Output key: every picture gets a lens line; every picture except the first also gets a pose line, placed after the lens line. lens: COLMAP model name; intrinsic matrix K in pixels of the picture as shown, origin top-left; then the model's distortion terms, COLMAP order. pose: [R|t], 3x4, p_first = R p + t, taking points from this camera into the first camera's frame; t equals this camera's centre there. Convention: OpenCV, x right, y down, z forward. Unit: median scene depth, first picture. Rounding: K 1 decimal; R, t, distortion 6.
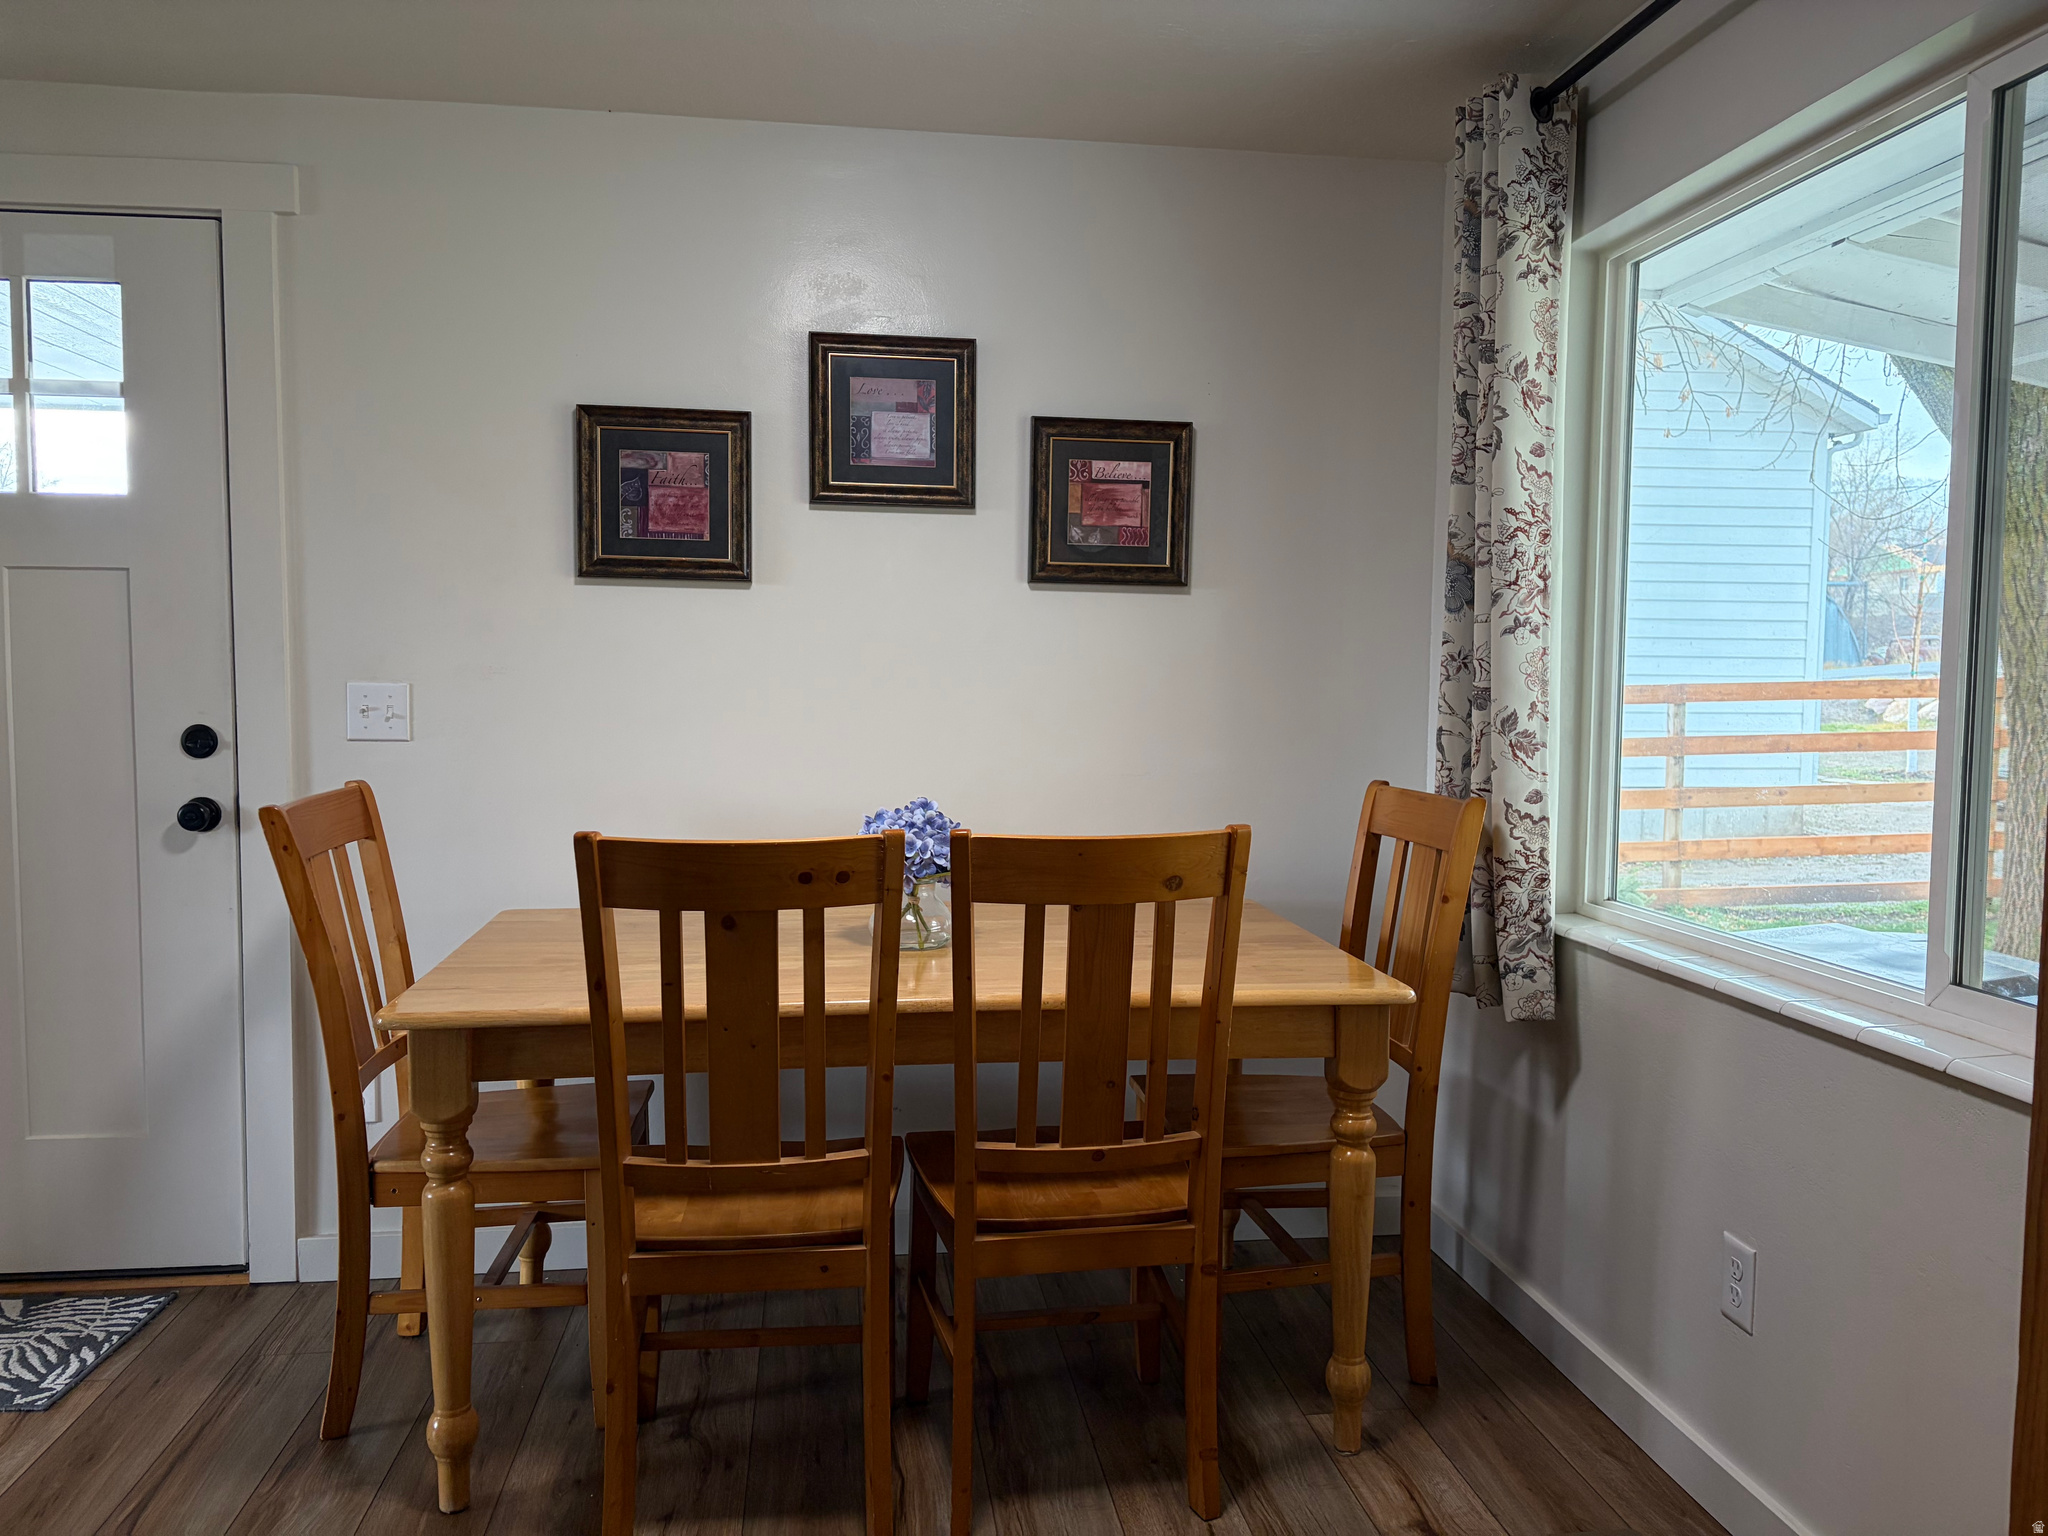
lens RADIAL K [[1536.5, 0, 1028.8], [0, 1536.5, 782.2], [0, 0, 1]] dist [0.026785, -0.007386]
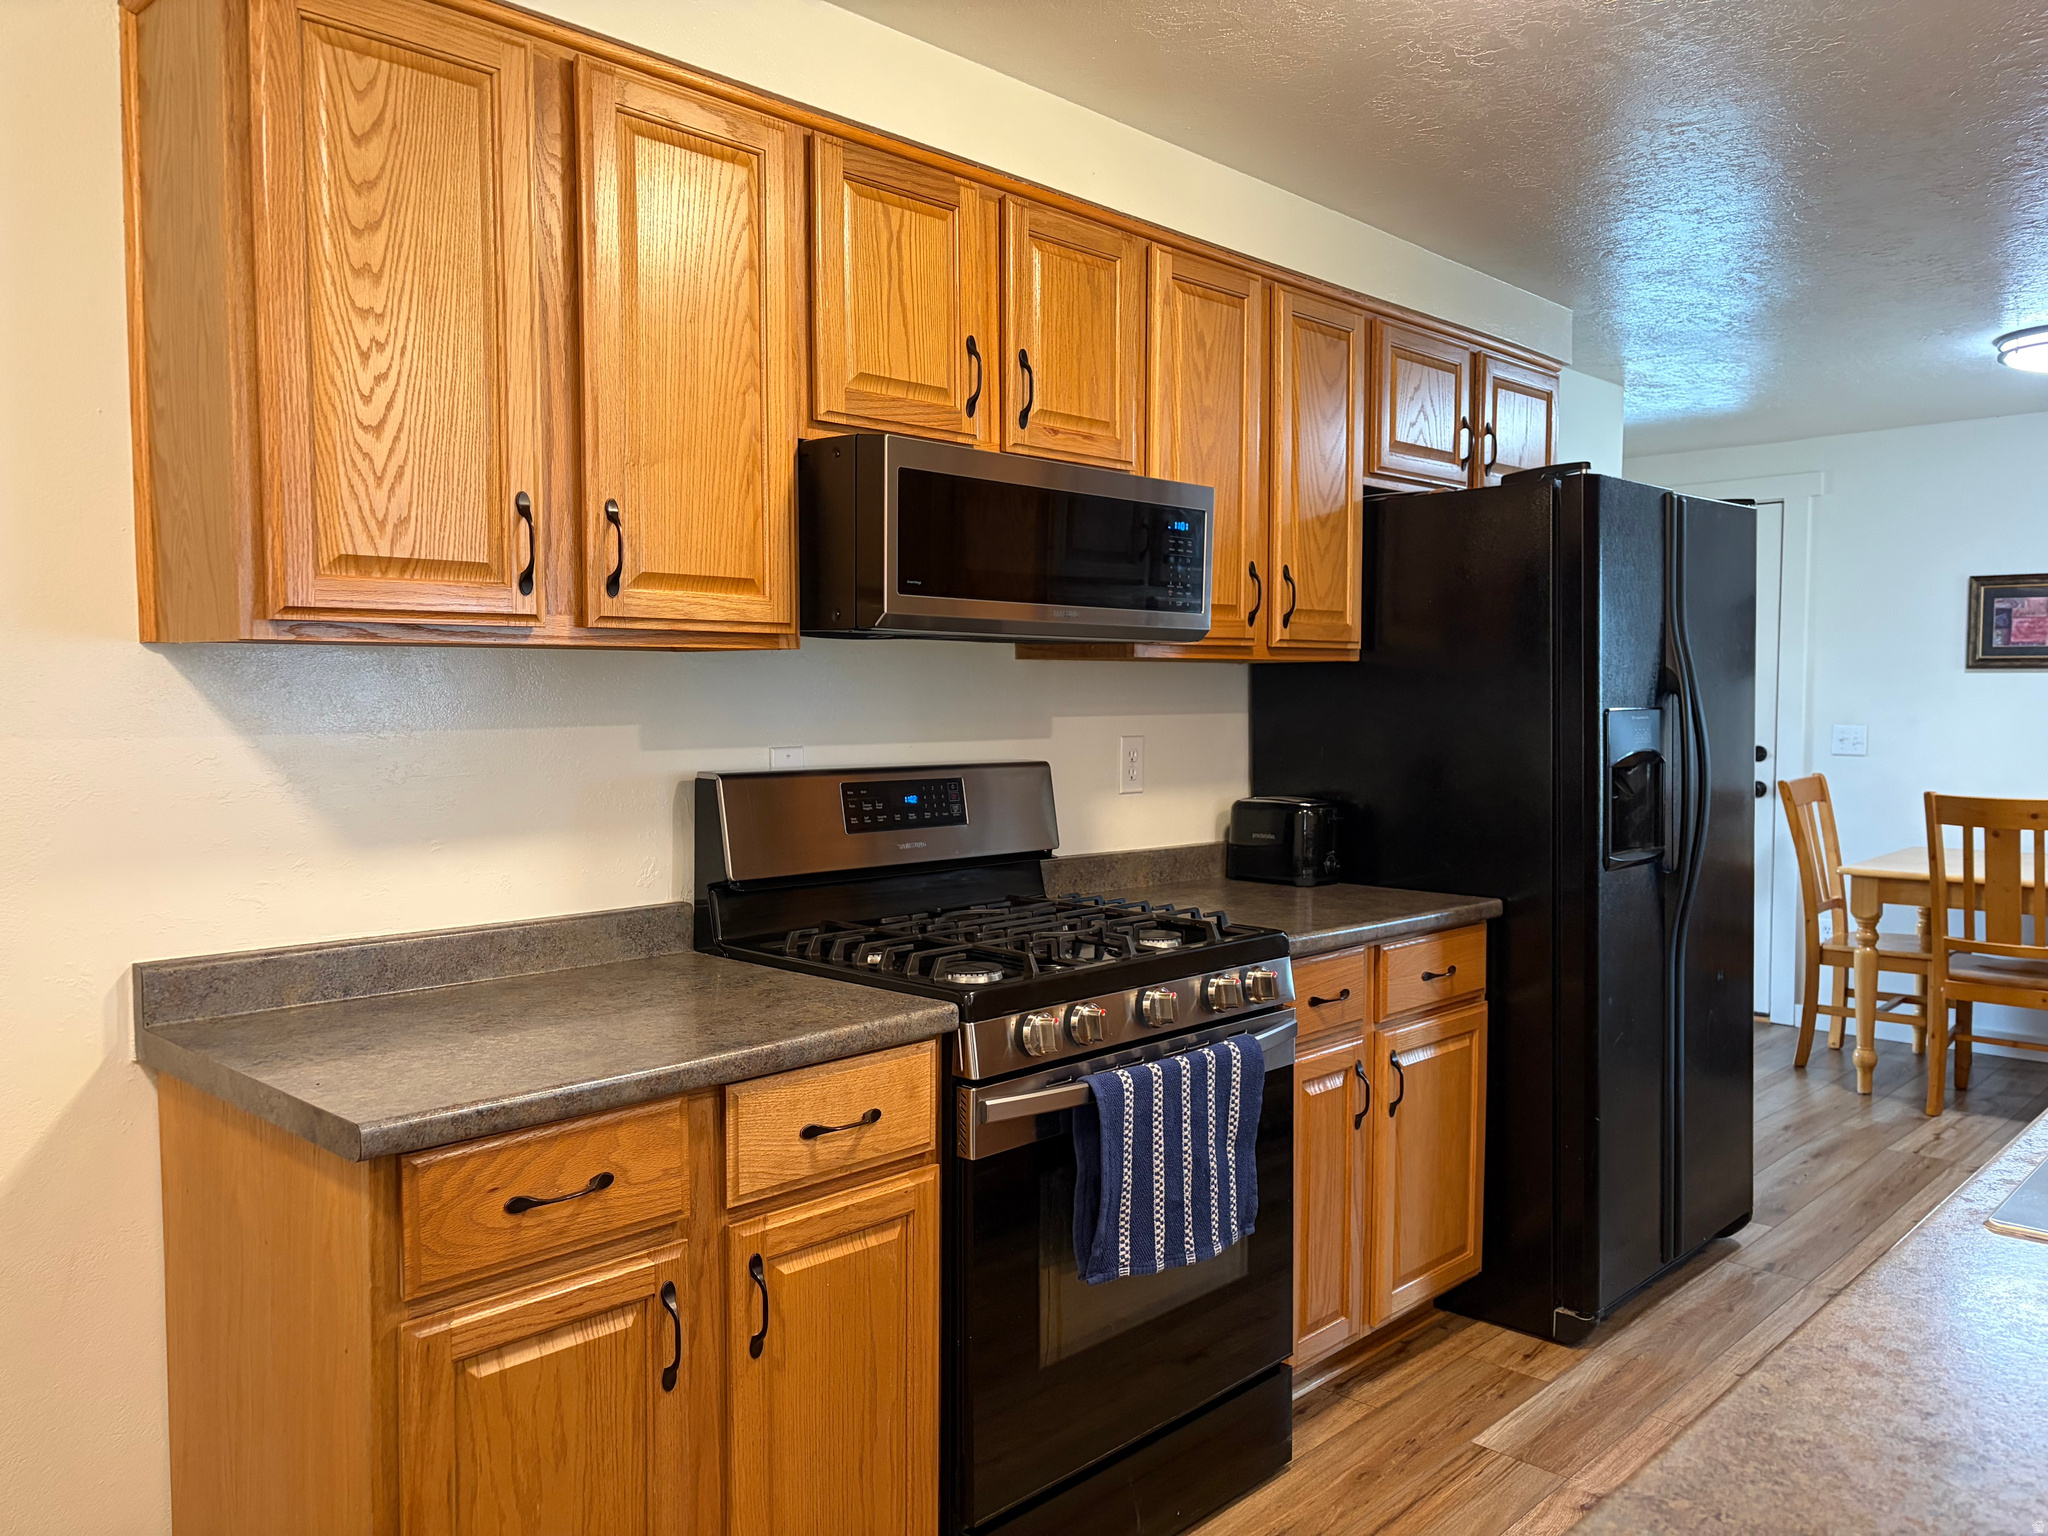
lens RADIAL K [[1536.5, 0, 1033.2], [0, 1536.5, 774.4], [0, 0, 1]] dist [0.026785, -0.007386]
pose [[0.620589, 0.031603, -0.783499, 0.475559], [-0.049671, 0.998765, 0.000942, 0.047285], [0.782561, 0.038332, 0.621392, -1.029154]]
